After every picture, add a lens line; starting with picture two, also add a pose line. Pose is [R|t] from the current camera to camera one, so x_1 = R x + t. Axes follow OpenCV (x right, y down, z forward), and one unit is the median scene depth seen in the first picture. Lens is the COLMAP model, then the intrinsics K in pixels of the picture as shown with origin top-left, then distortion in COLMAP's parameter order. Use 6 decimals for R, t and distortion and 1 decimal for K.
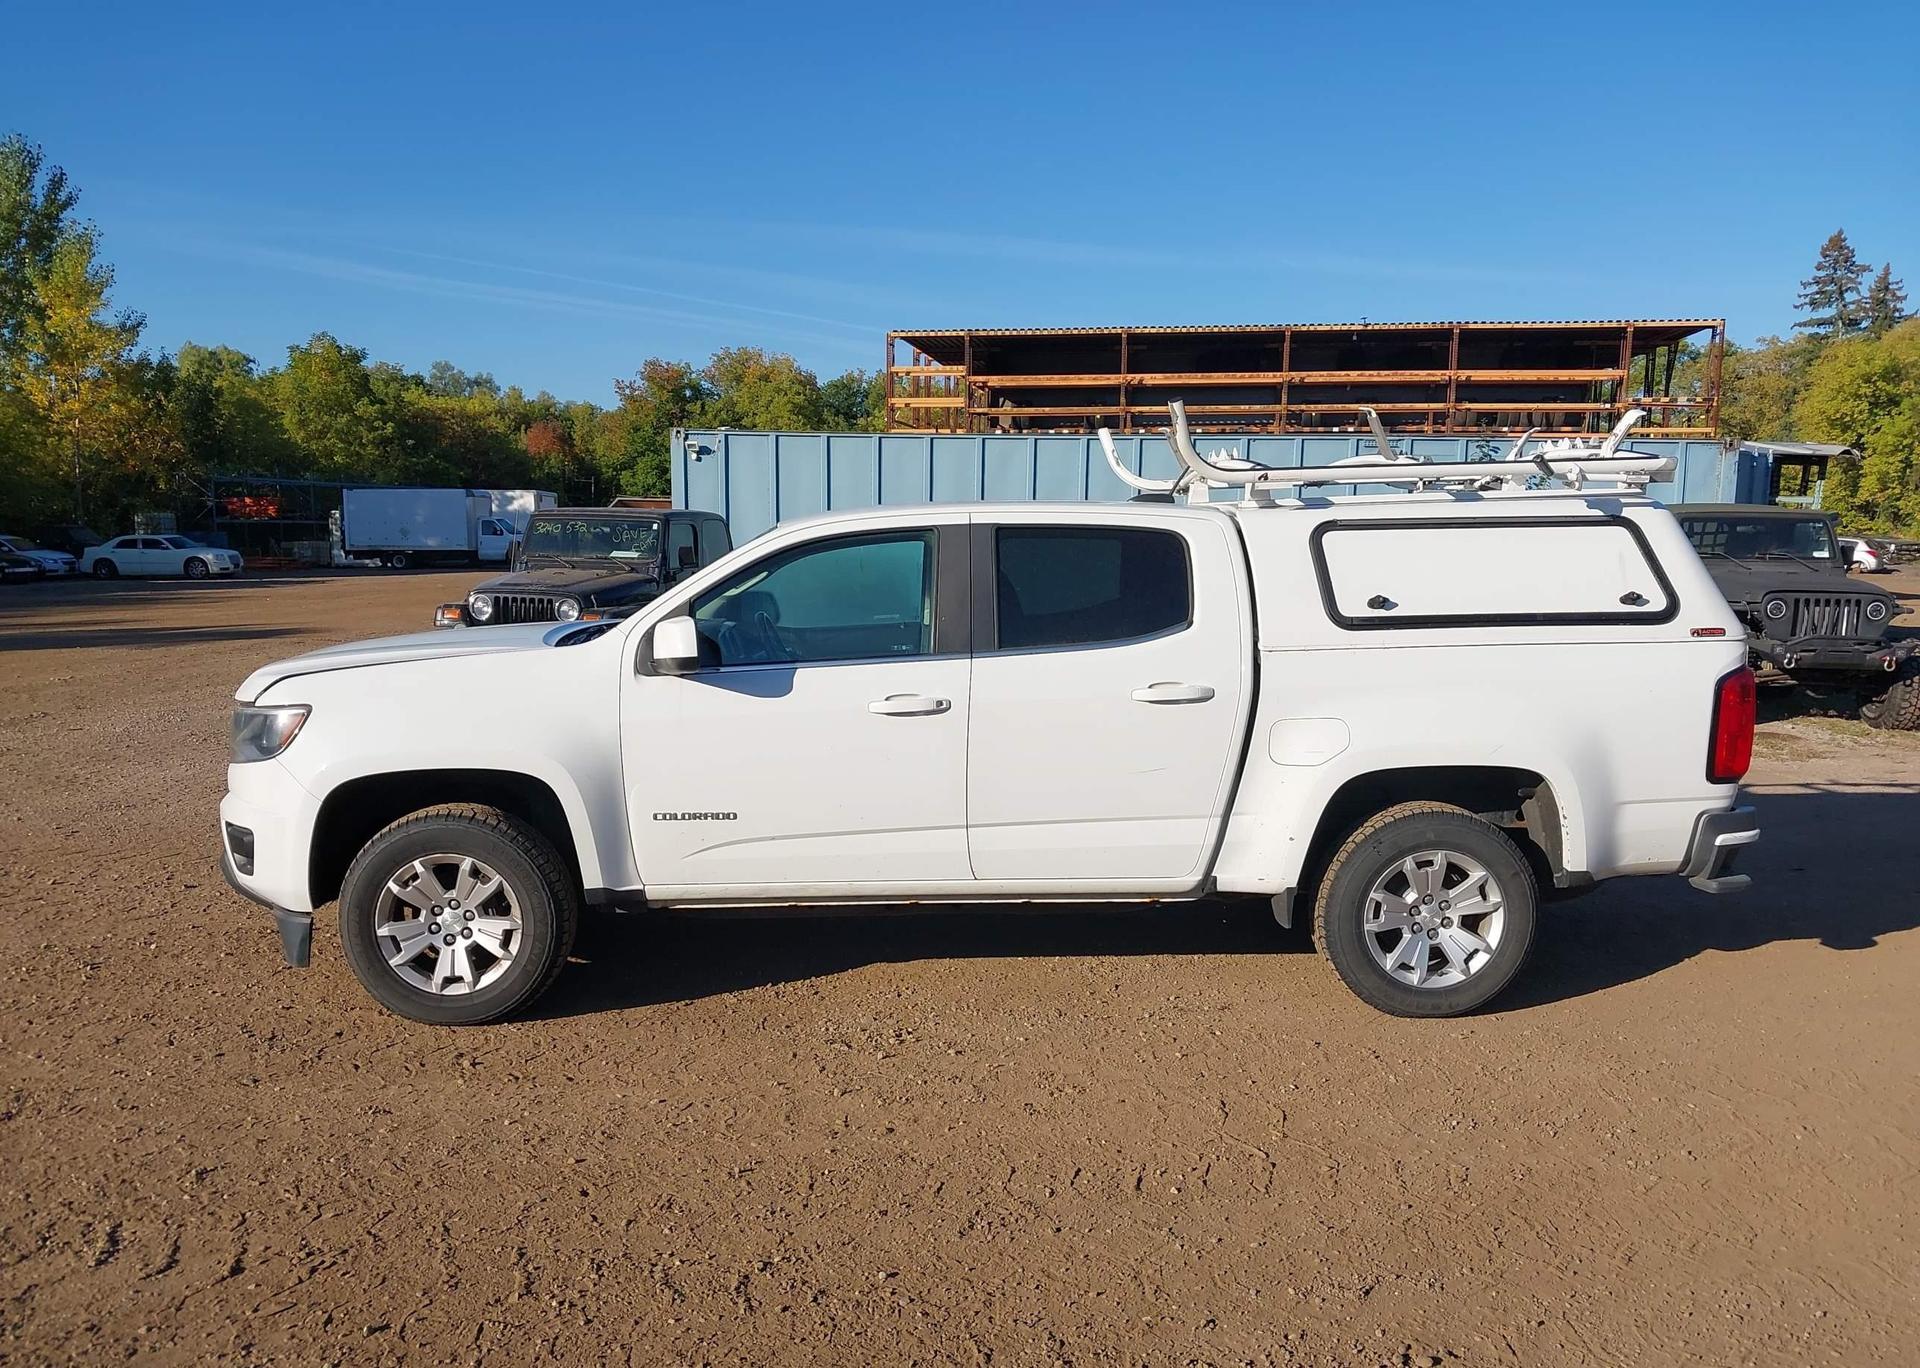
lens RADIAL K [[1514.3, 0, 954.2], [0, 1514.3, 712.3], [0, 0, 1]] dist [0.011432, -0.017374]
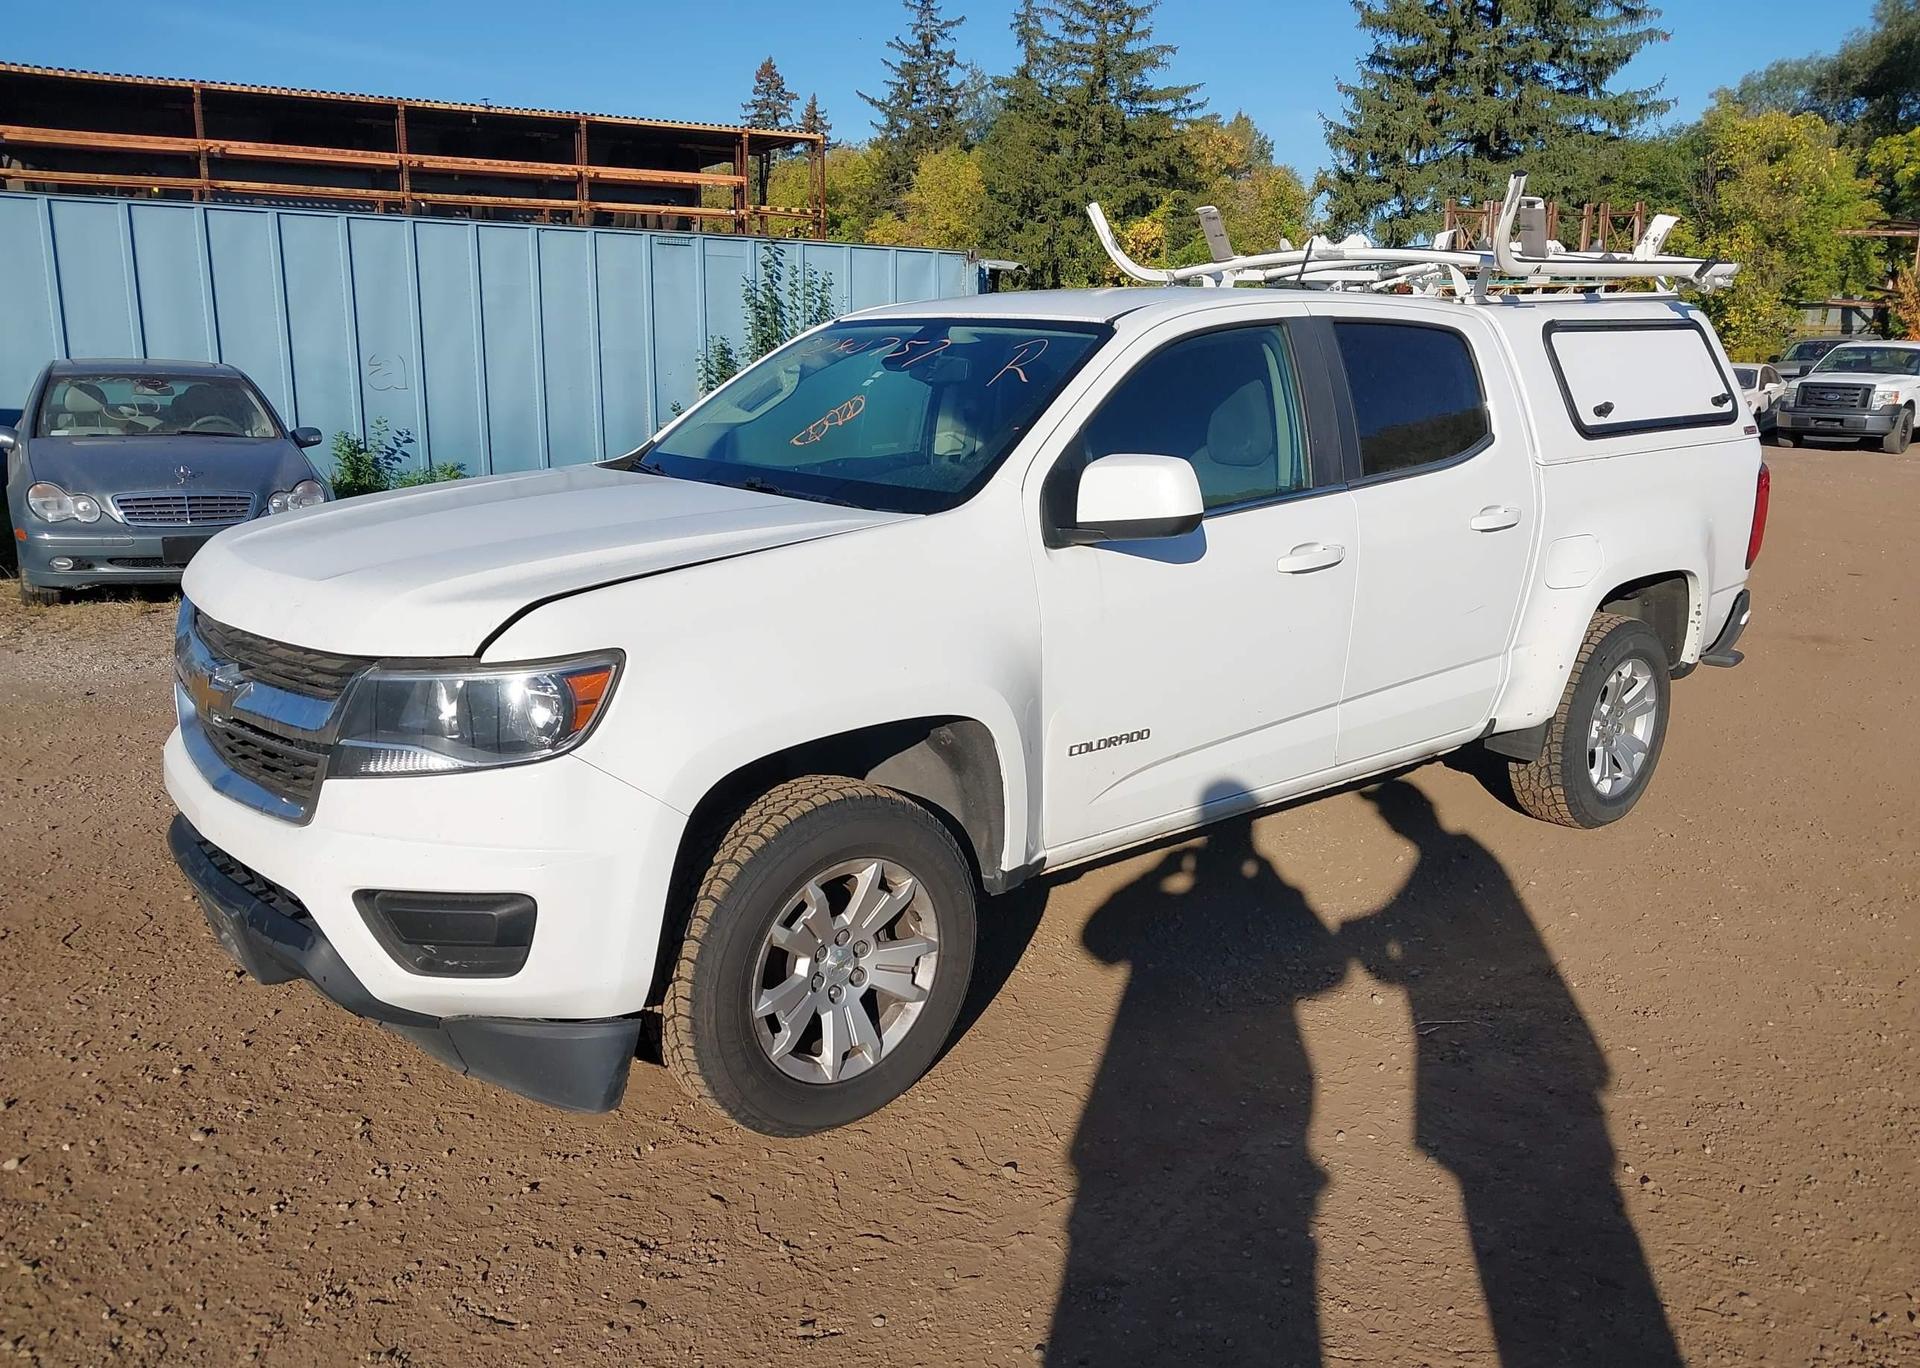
lens RADIAL K [[1514.3, 0, 951.5], [0, 1514.3, 722.5], [0, 0, 1]] dist [0.011432, -0.017374]
pose [[0.786869, -0.147935, 0.599127, -0.633533], [0.069811, 0.985949, 0.151761, -0.050690], [-0.613159, -0.077591, 0.786140, 0.474191]]
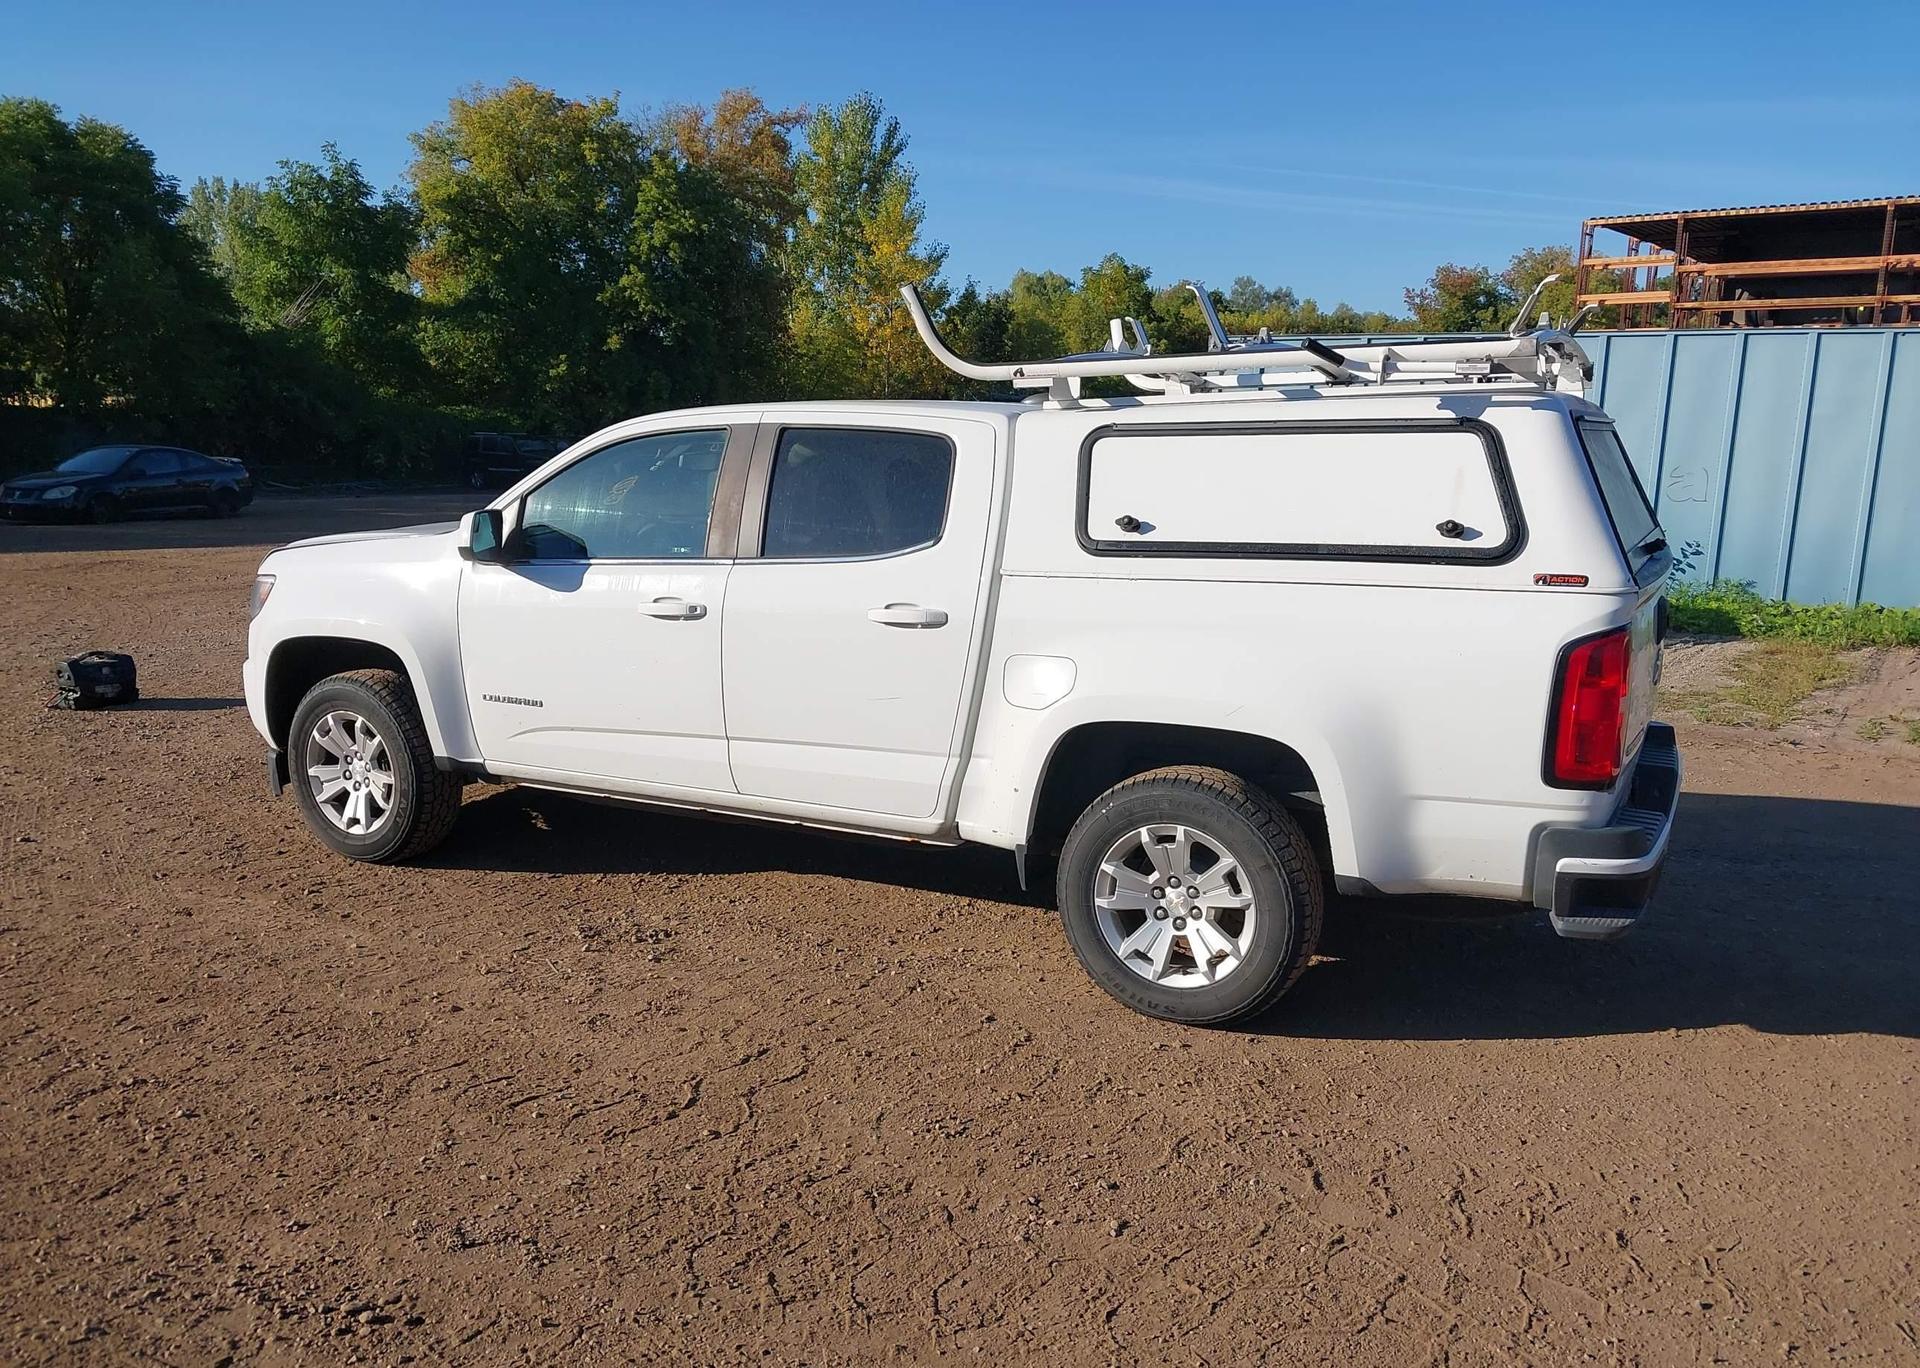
lens RADIAL K [[1514.3, 0, 948.7], [0, 1514.3, 730.5], [0, 0, 1]] dist [0.011432, -0.017374]
pose [[0.865201, 0.103381, -0.490653, 0.602886], [-0.070886, 0.993906, 0.084420, -0.021453], [0.496390, -0.038260, 0.867256, 0.216727]]
